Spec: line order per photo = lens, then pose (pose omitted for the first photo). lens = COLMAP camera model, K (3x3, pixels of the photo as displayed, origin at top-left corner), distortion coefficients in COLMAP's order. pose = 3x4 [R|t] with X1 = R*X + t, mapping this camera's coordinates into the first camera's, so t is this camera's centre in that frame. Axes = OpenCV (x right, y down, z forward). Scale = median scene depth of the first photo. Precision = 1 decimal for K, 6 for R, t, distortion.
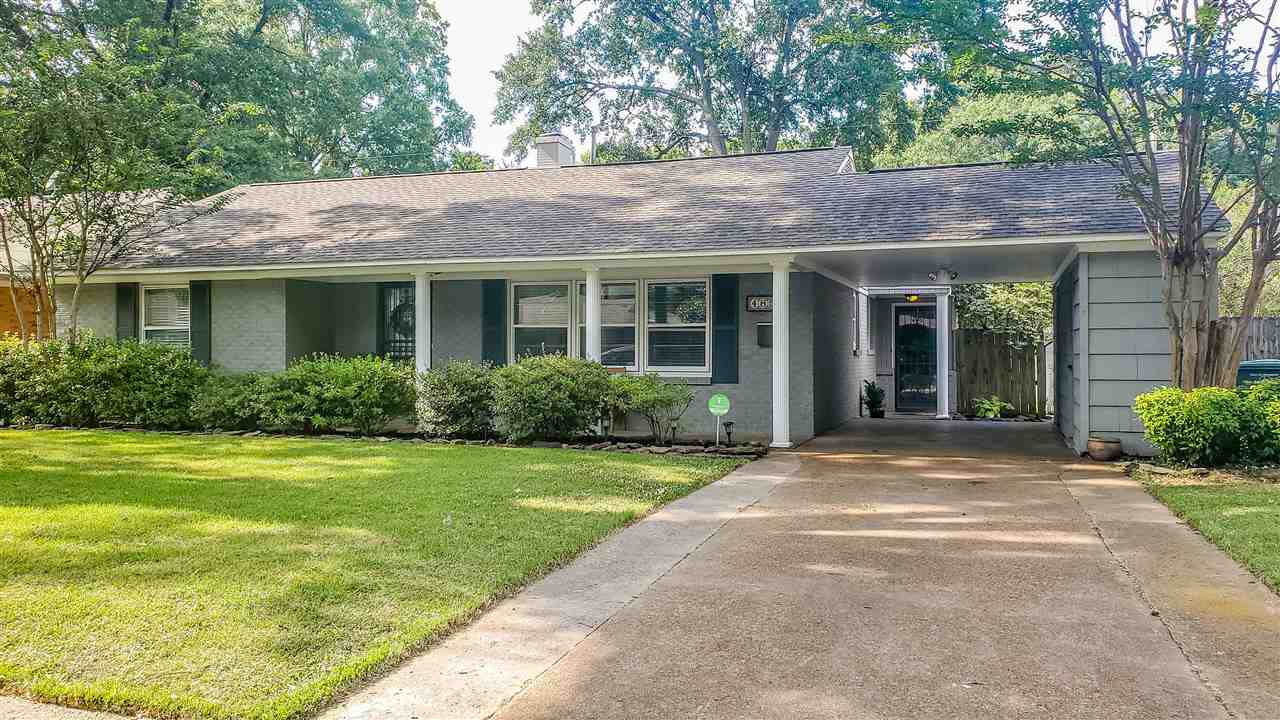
lens RADIAL K [[975.7, 0, 650.7], [0, 975.7, 354.7], [0, 0, 1]] dist [0.005403, -0.034173]
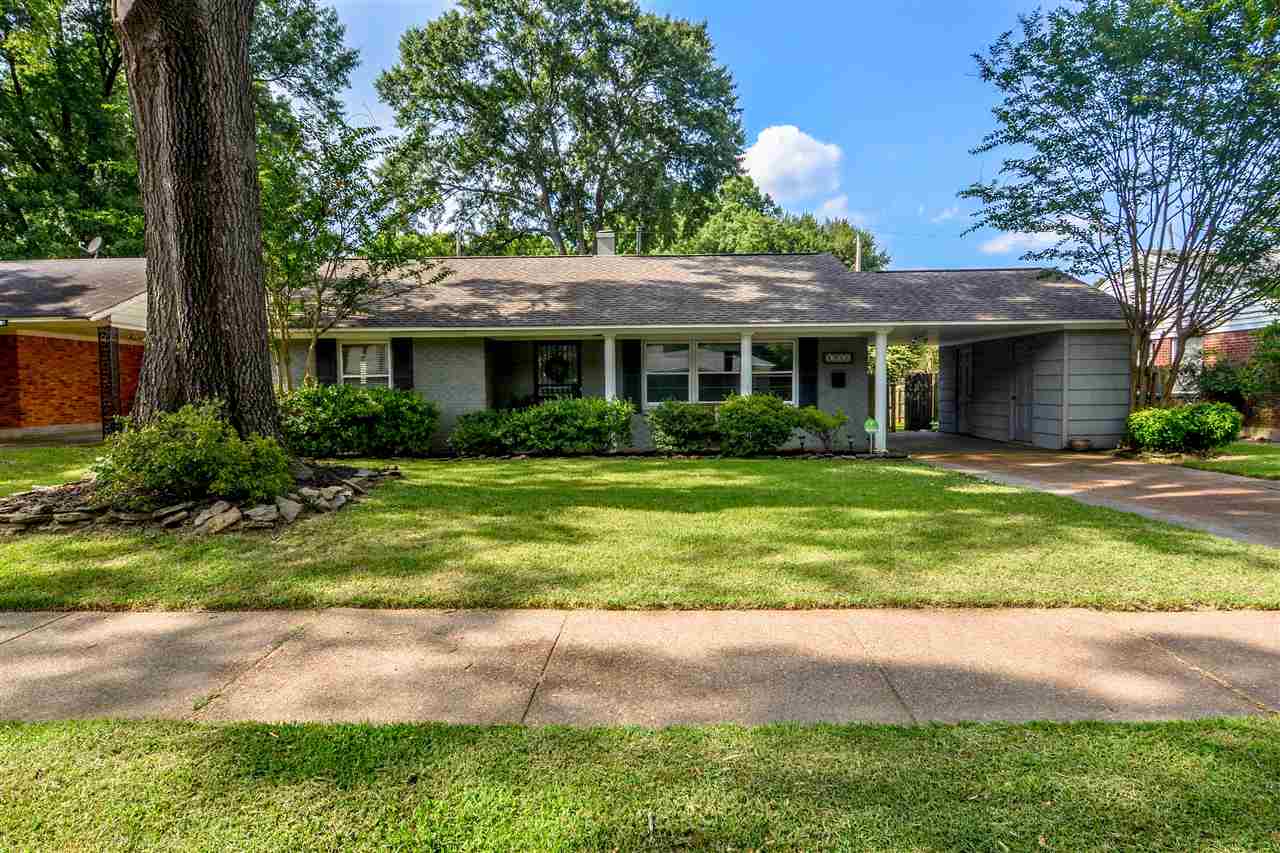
lens RADIAL K [[709.5, 0, 640.9], [0, 709.5, 432.0], [0, 0, 1]] dist [-0.025646, -0.000950]
pose [[0.945452, -0.030349, 0.324343, -0.563924], [0.011735, 0.998178, 0.059192, -0.007025], [-0.325549, -0.052156, 0.944086, 0.051277]]
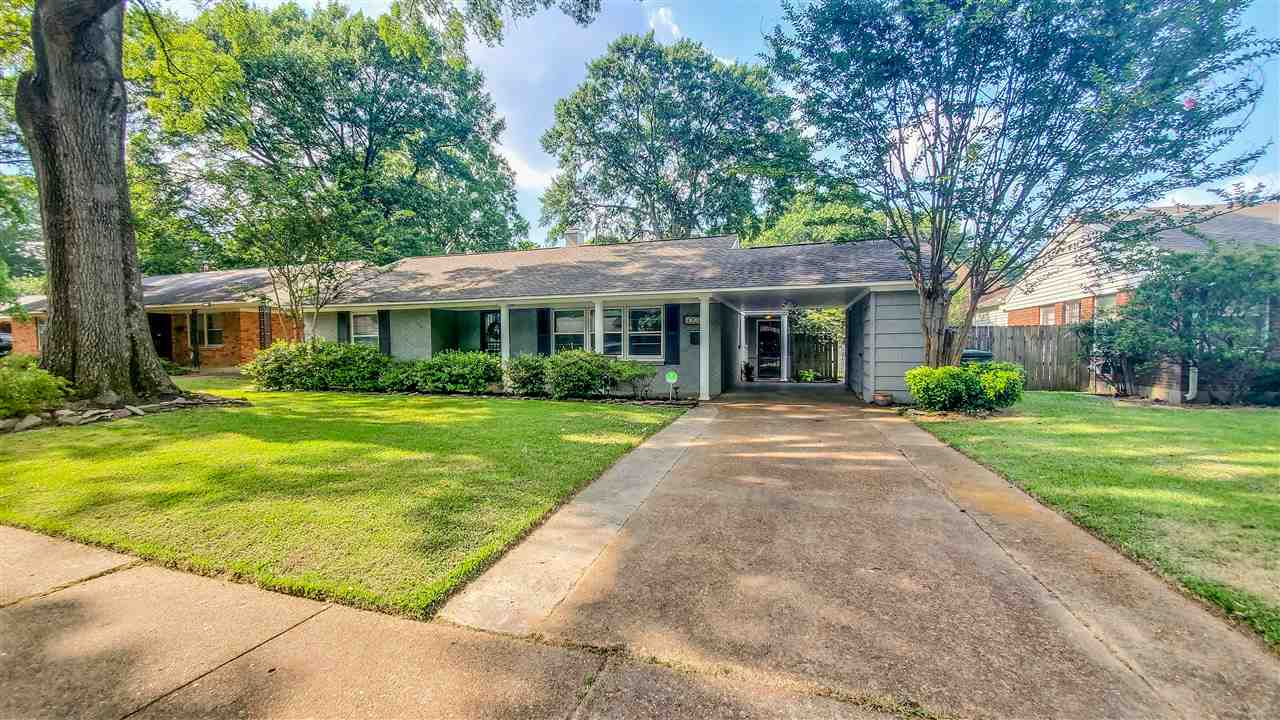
lens RADIAL K [[507.2, 0, 629.3], [0, 507.2, 366.6], [0, 0, 1]] dist [-0.016189, -0.000312]
pose [[0.999904, -0.006939, 0.011988, -0.015502], [0.006479, 0.999255, 0.038045, -0.003560], [-0.012243, -0.037964, 0.999204, 0.053016]]
